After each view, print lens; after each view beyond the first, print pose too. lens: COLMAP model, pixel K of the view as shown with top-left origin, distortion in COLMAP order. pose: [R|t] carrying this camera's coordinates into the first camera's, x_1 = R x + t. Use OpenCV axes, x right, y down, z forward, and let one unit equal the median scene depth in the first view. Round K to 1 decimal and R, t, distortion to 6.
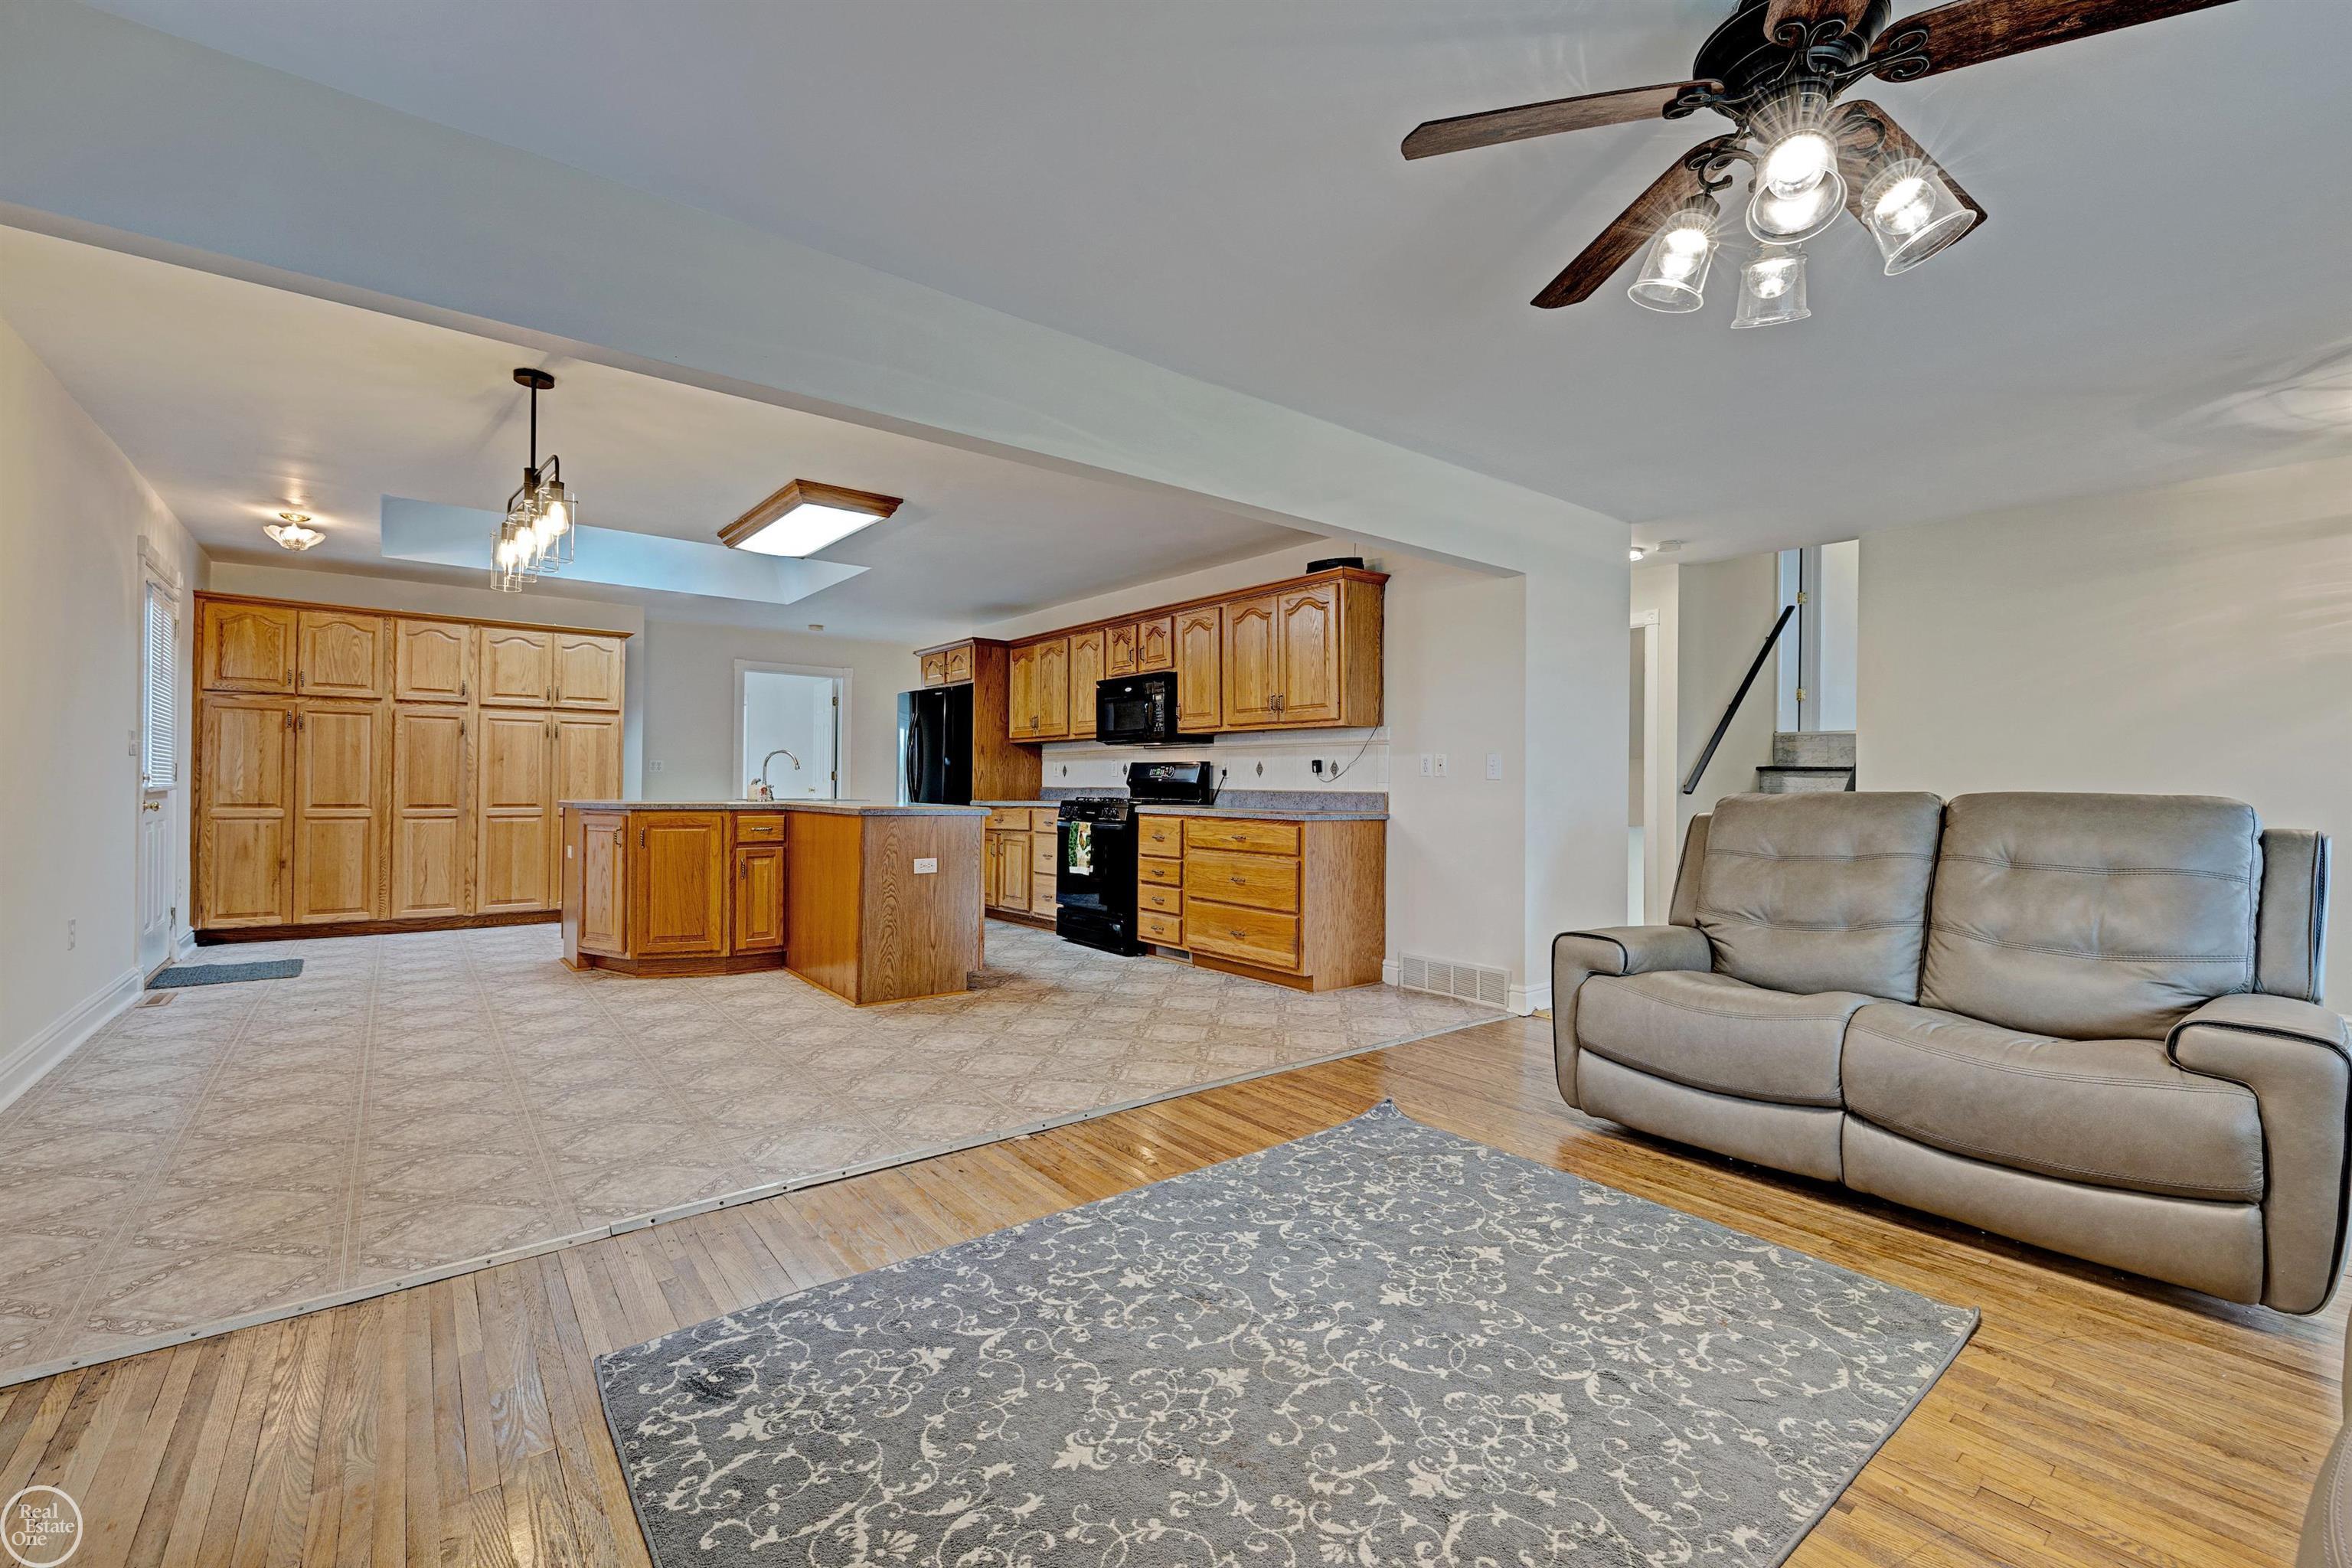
lens RADIAL K [[1015.9, 0, 1168.3], [0, 1015.9, 775.5], [0, 0, 1]] dist [-0.001658, -0.000523]
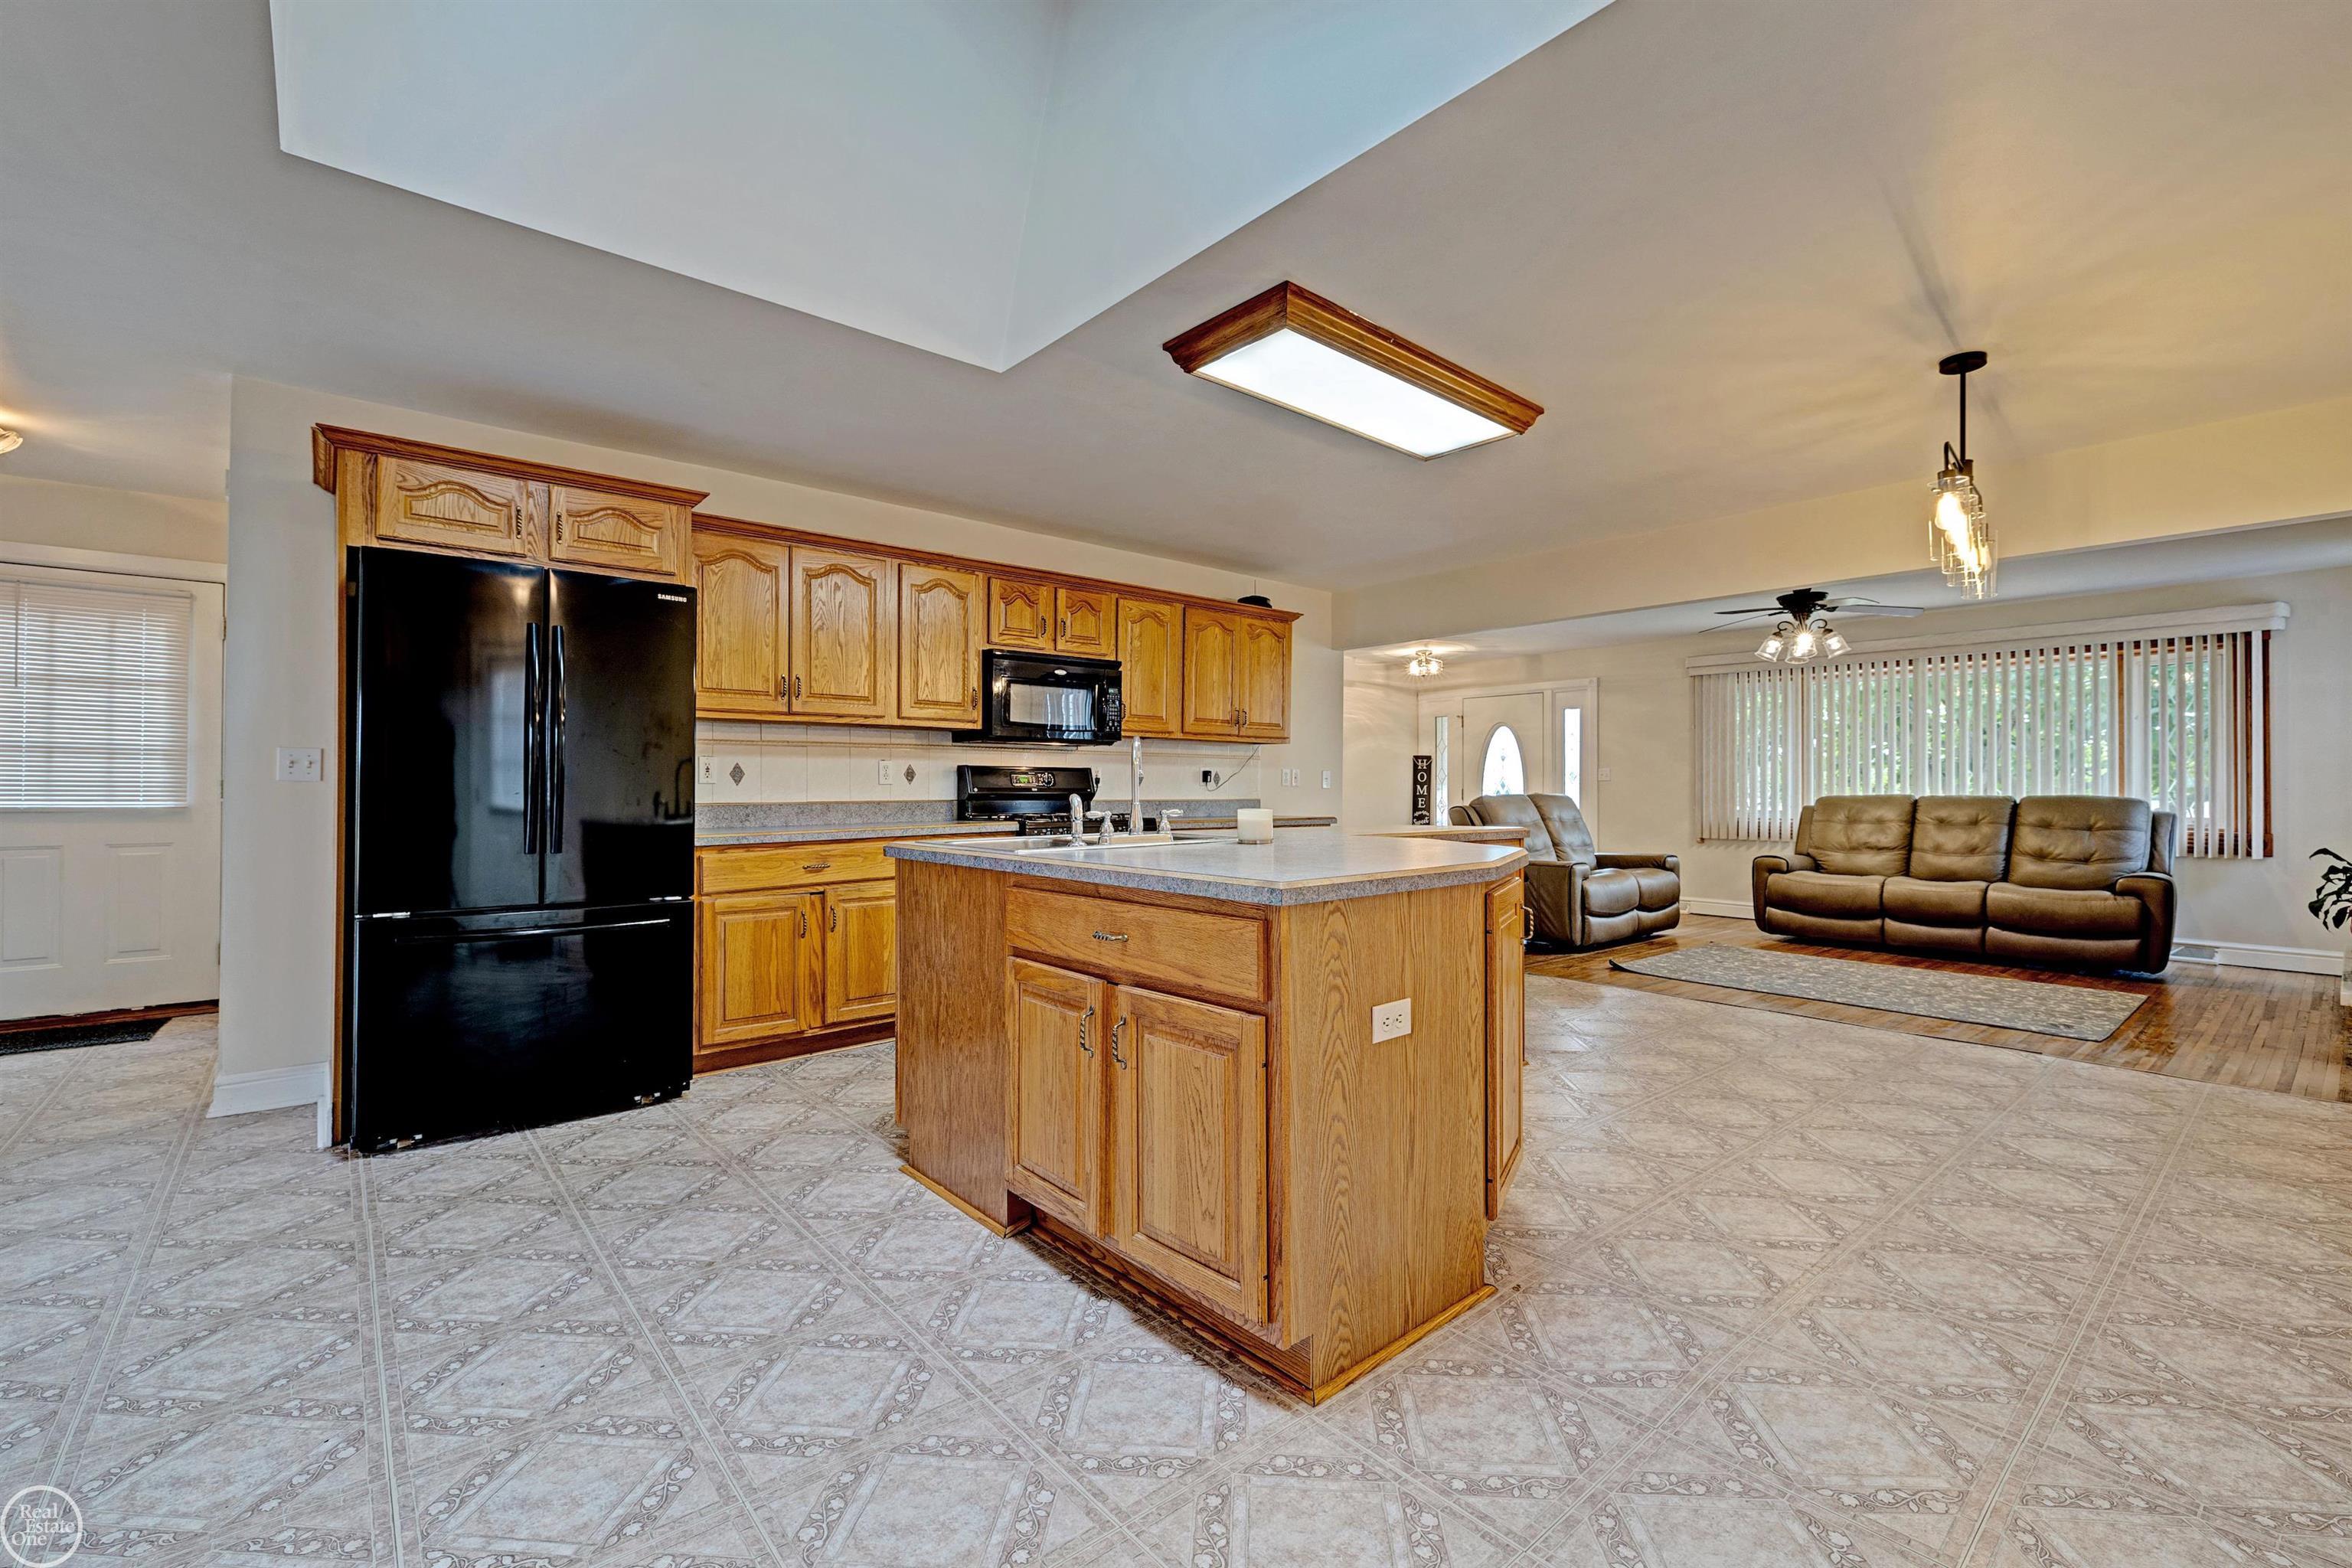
lens RADIAL K [[1015.9, 0, 1171.3], [0, 1015.9, 794.7], [0, 0, 1]] dist [-0.001658, -0.000523]
pose [[-0.031171, -0.007828, 0.999483, -2.249551], [-0.008960, 0.999931, 0.007552, 0.006120], [-0.999474, -0.008720, -0.031239, 2.594675]]
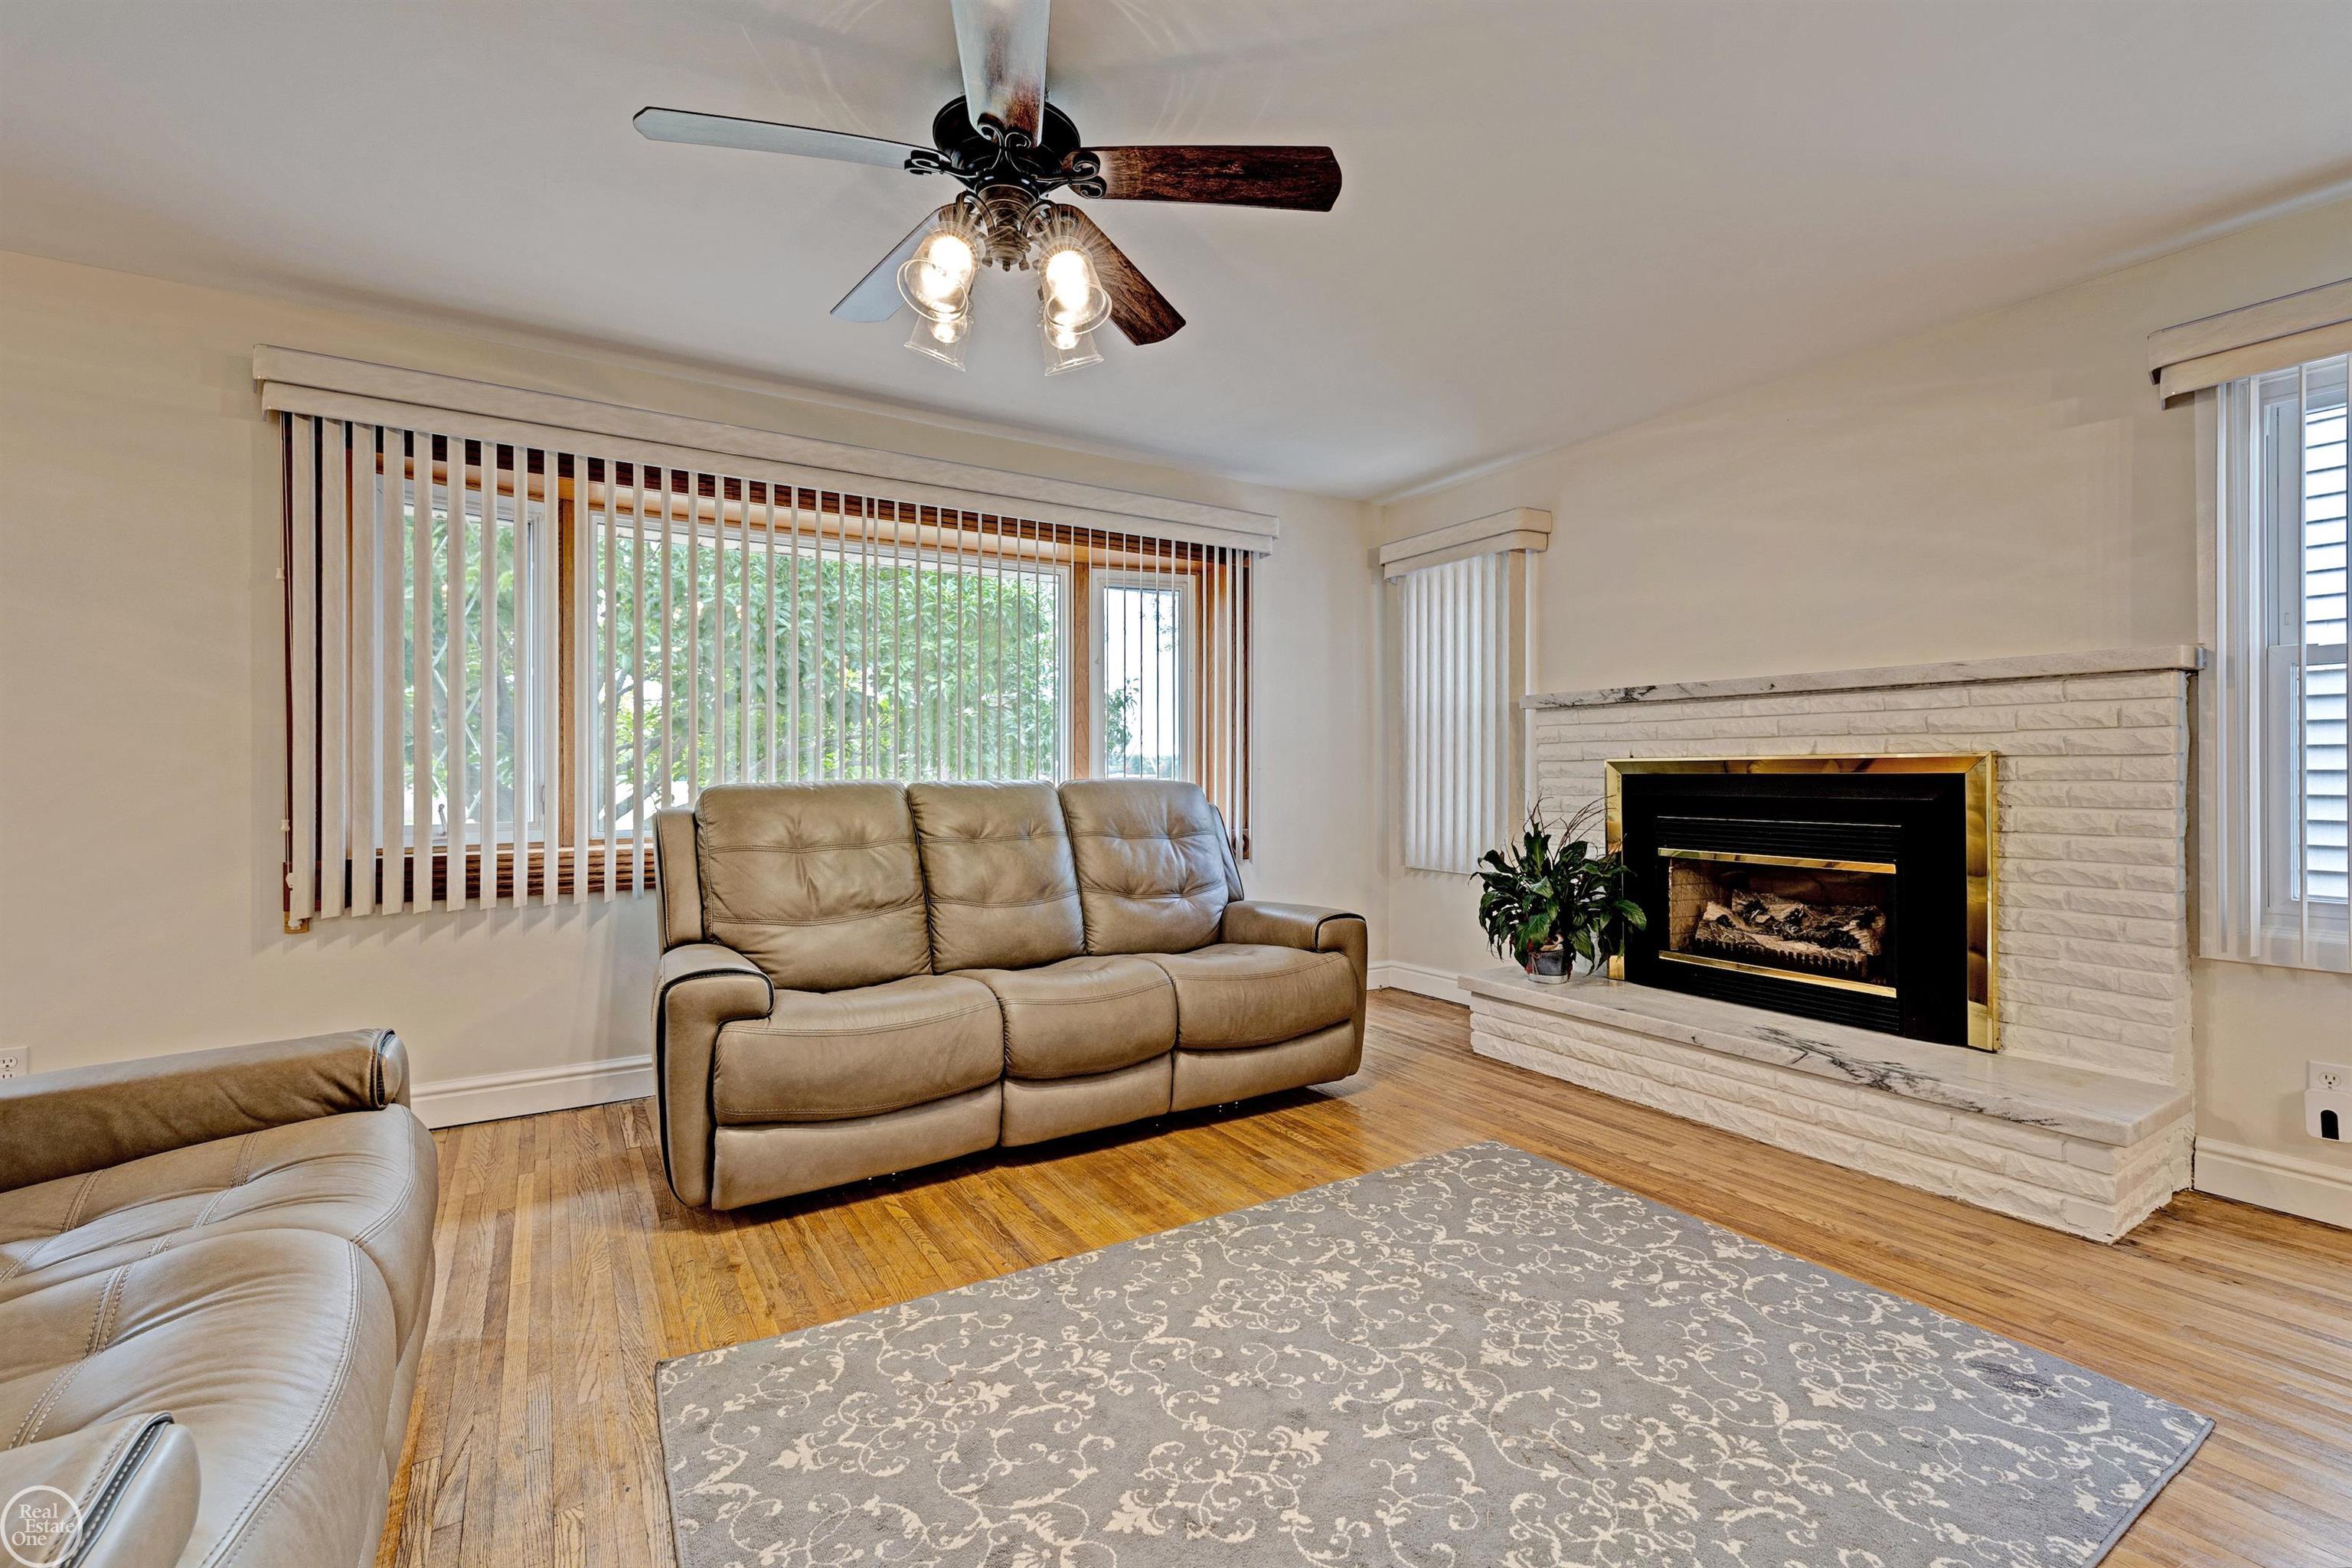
lens RADIAL K [[1015.9, 0, 1175.8], [0, 1015.9, 781.5], [0, 0, 1]] dist [-0.001658, -0.000523]
pose [[-0.994420, -0.009988, 0.105023, 0.224114], [-0.009657, 0.999947, 0.003658, 0.003242], [-0.105054, 0.002624, -0.994463, 1.624691]]
